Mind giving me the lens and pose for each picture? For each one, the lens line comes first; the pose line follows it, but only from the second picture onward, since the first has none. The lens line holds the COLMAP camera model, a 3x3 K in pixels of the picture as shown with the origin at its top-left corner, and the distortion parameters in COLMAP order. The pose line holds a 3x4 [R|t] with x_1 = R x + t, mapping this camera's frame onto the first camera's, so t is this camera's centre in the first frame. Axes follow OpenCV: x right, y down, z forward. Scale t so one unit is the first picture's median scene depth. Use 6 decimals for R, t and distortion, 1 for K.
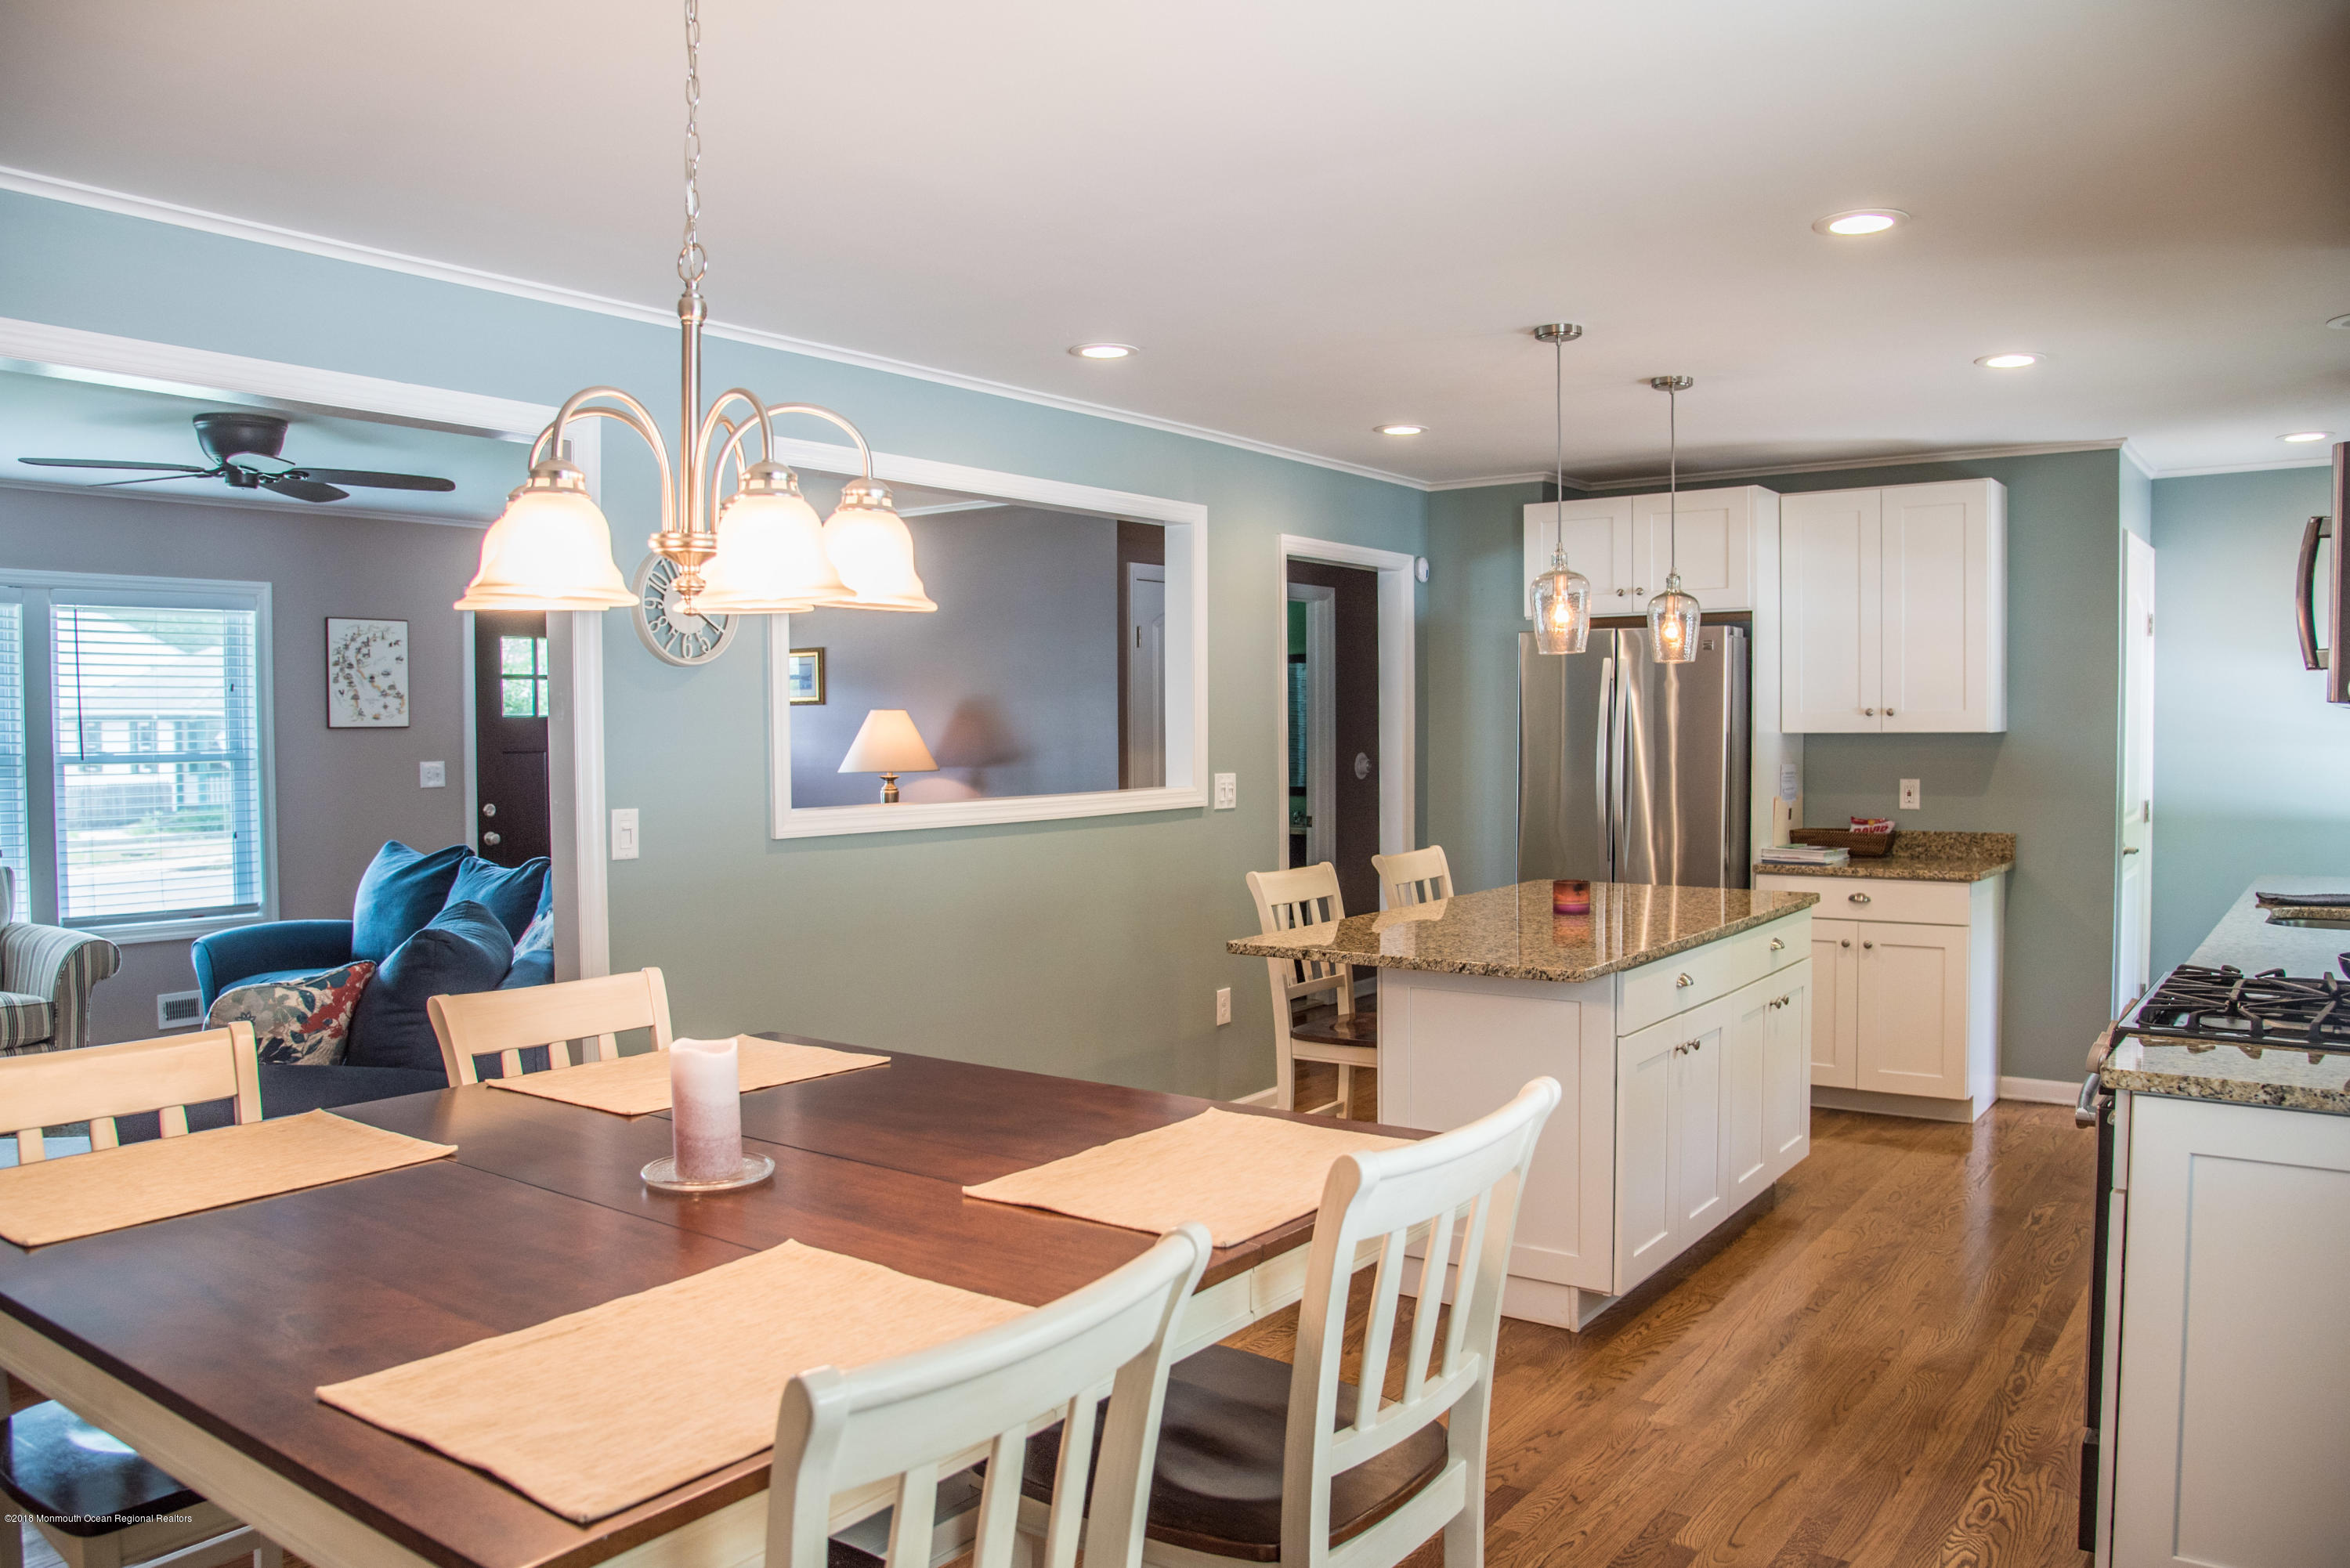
lens RADIAL K [[1643.5, 0, 1180.5], [0, 1643.5, 780.7], [0, 0, 1]] dist [-0.078520, -0.000669]
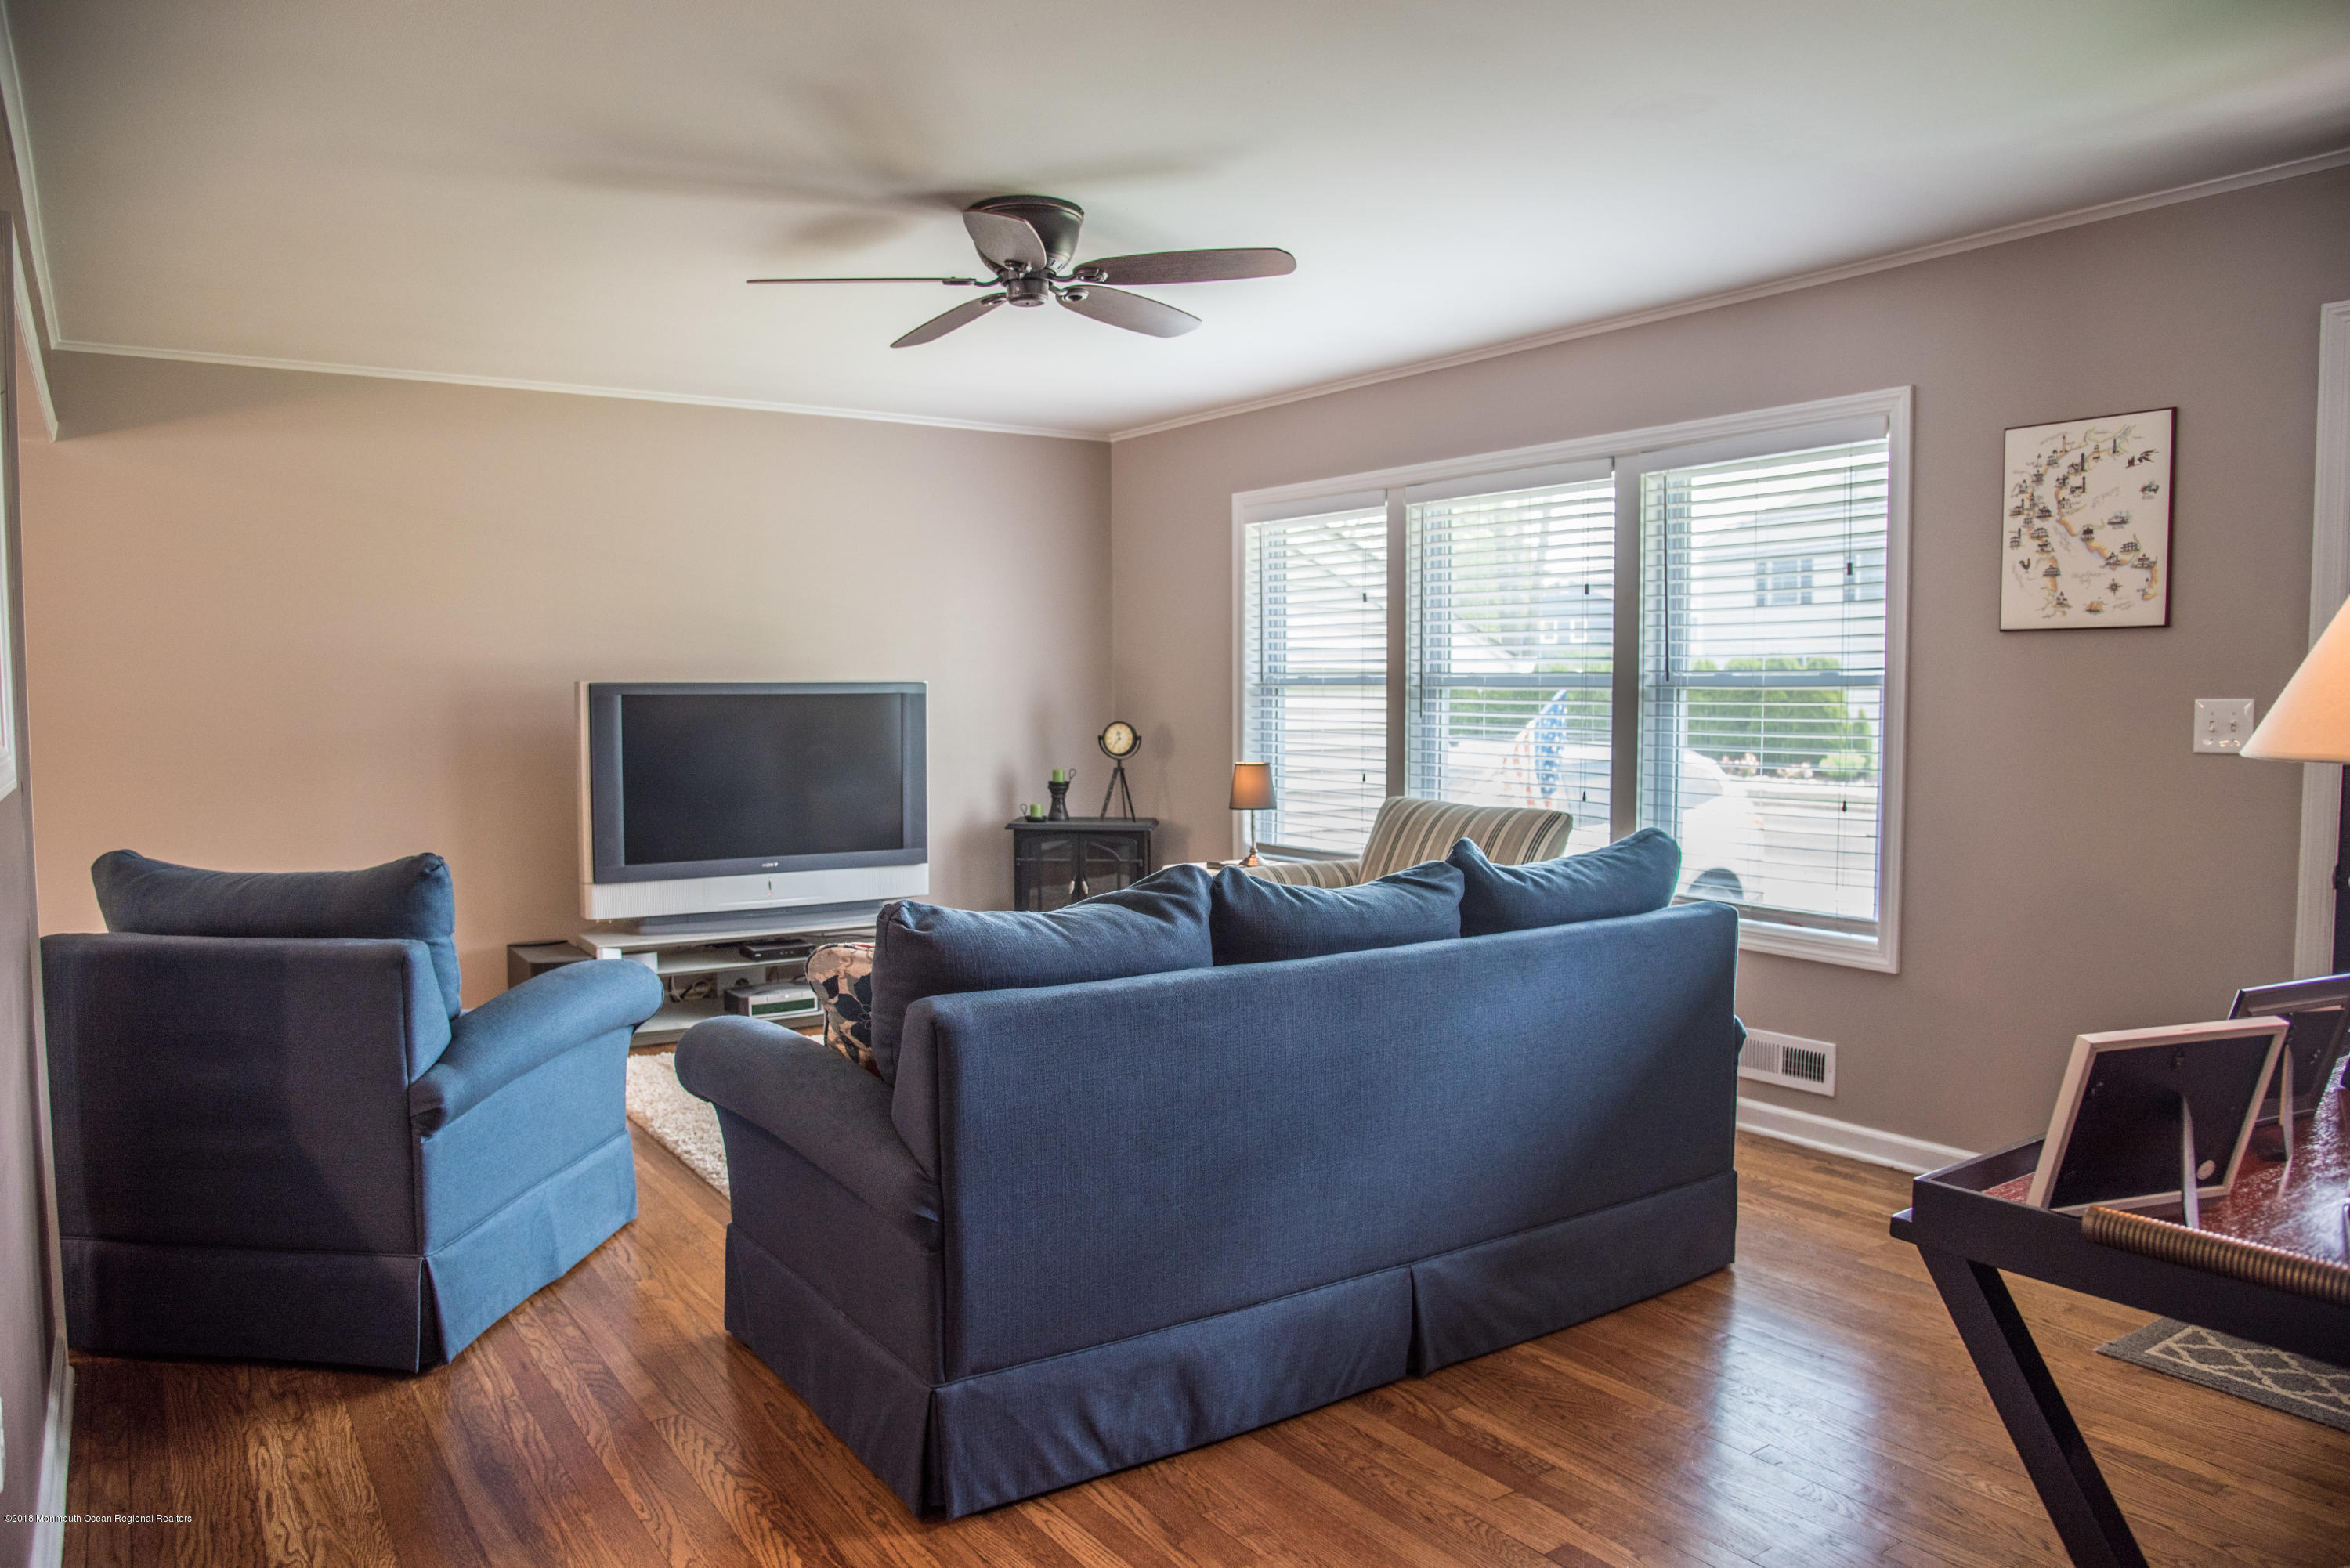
lens RADIAL K [[1589.0, 0, 1174.6], [0, 1589.0, 784.1], [0, 0, 1]] dist [-0.100713, 0.001755]
pose [[-0.341667, 0.061658, -0.937796, 0.060656], [-0.025050, 0.996894, 0.074670, -0.012800], [0.939487, 0.049004, -0.339061, 0.898734]]
